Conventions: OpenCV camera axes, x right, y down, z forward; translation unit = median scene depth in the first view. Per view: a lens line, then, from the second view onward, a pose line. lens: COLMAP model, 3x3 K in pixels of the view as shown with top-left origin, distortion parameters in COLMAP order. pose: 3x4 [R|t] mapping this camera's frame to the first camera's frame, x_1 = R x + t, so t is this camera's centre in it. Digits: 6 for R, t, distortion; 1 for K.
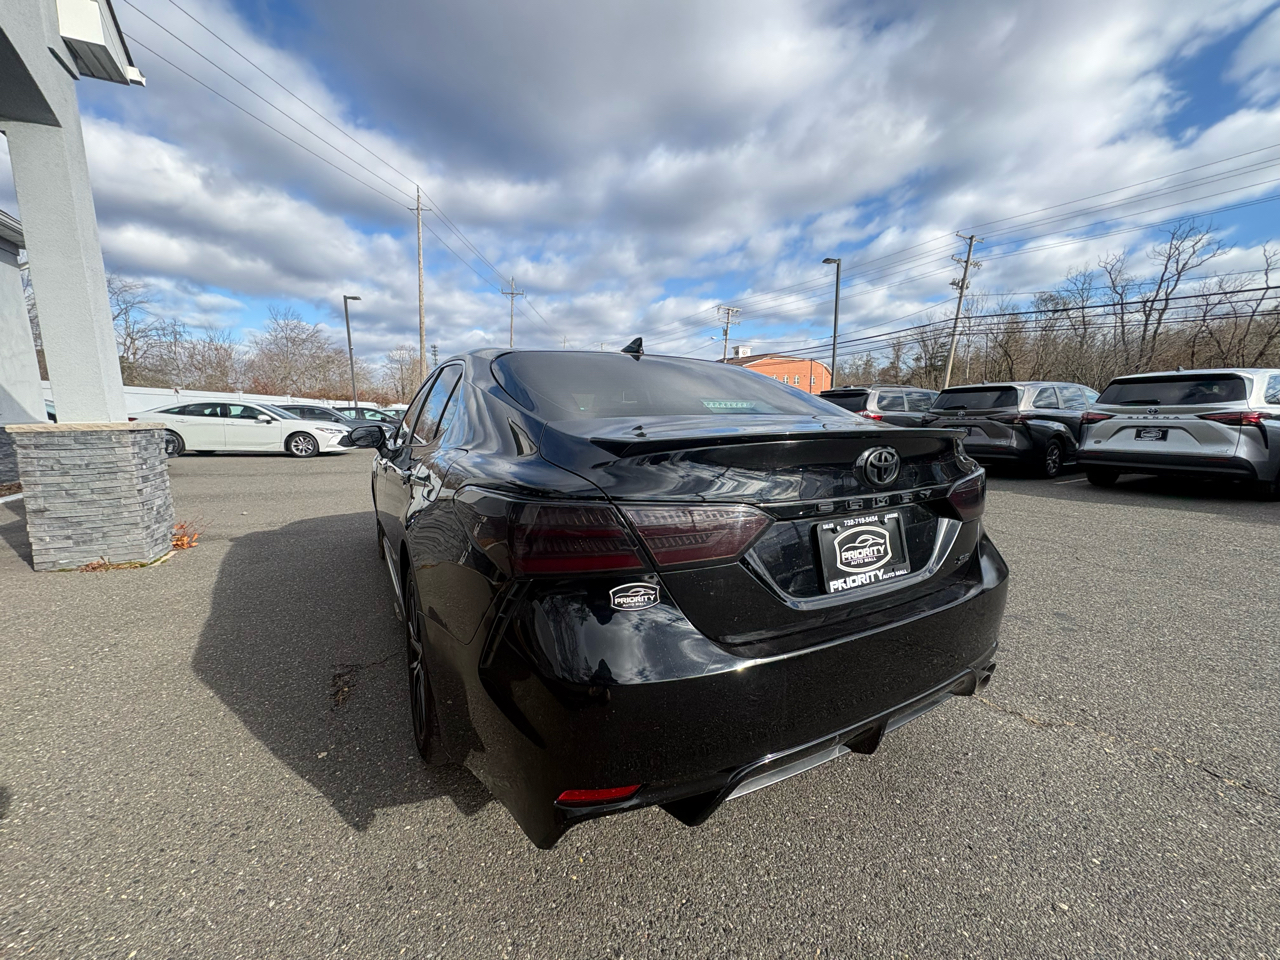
lens RADIAL K [[507.2, 0, 640.0], [0, 507.2, 480.0], [0, 0, 1]] dist [0.000602, -0.000228]
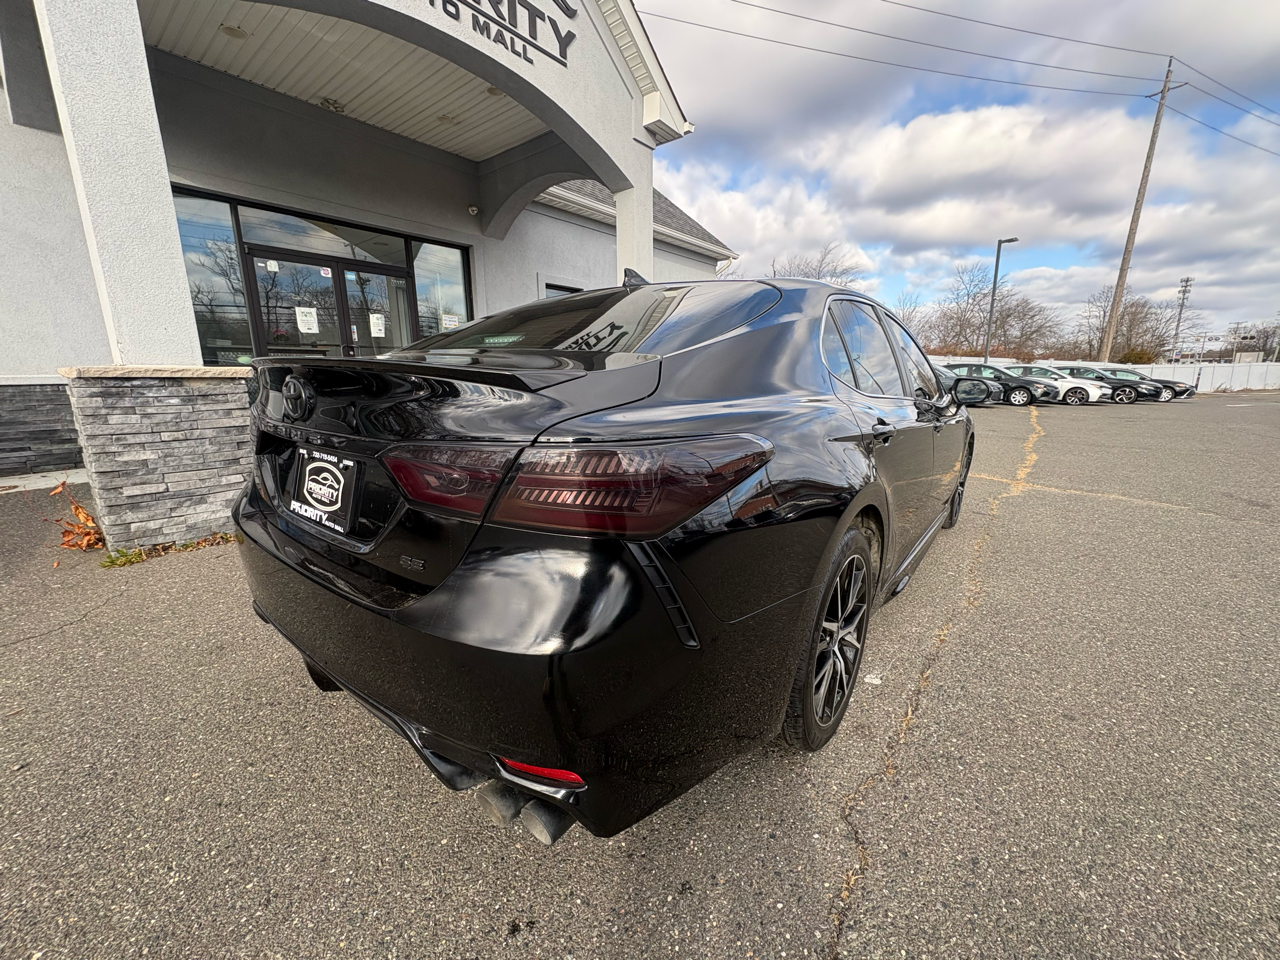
lens RADIAL K [[507.2, 0, 640.0], [0, 507.2, 480.0], [0, 0, 1]] dist [0.000602, -0.000228]
pose [[0.384163, 0.200573, -0.901216, 0.263279], [-0.128304, 0.978244, 0.163024, -0.018601], [0.914307, 0.053002, 0.401539, 0.200119]]
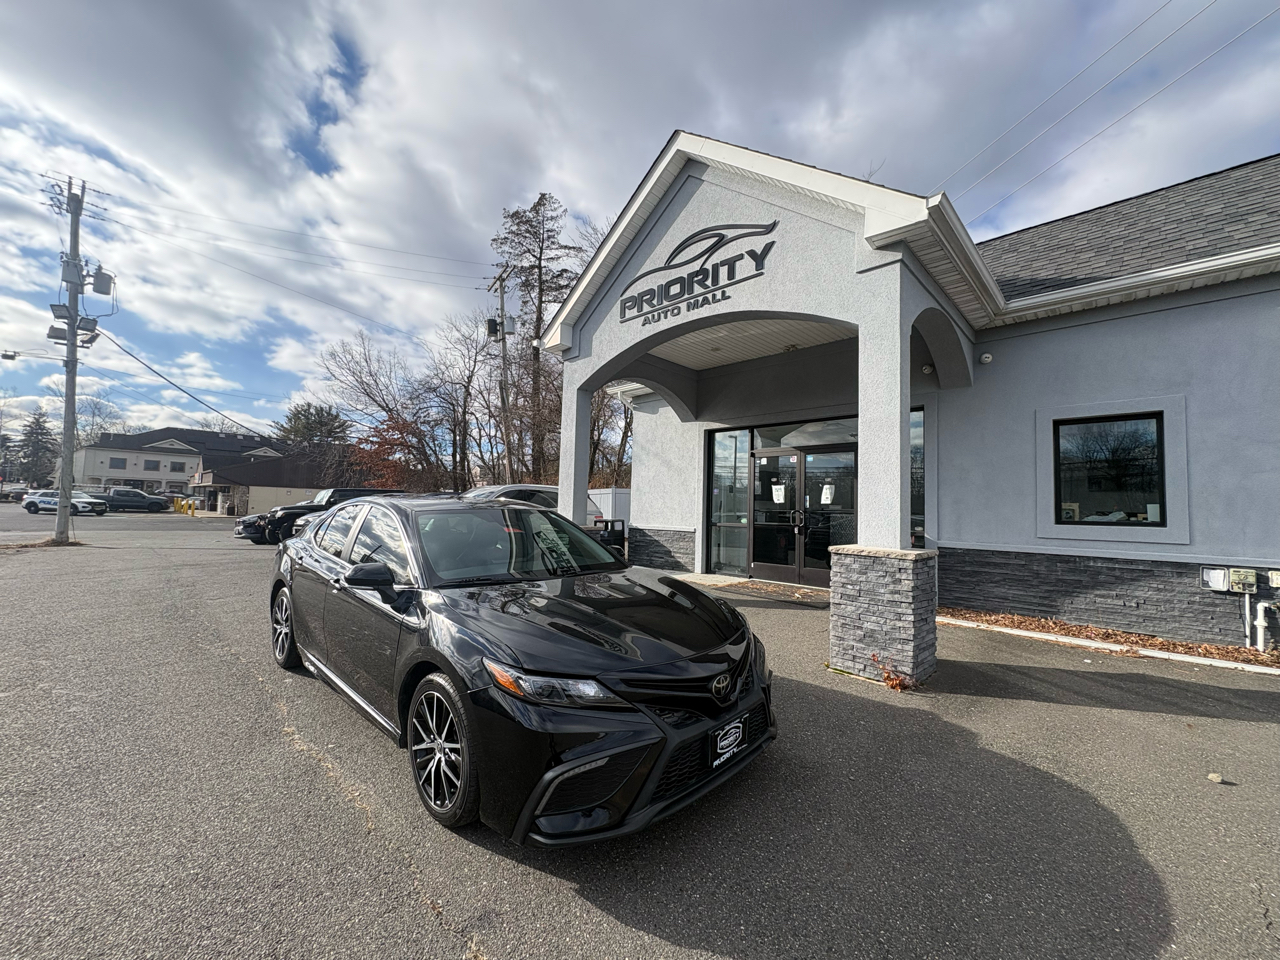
lens RADIAL K [[507.2, 0, 640.0], [0, 507.2, 480.0], [0, 0, 1]] dist [0.000602, -0.000228]
pose [[-0.953812, -0.033173, -0.298568, -0.100152], [-0.058716, 0.995301, 0.076990, -0.174552], [0.294612, 0.090965, -0.951278, 1.045883]]
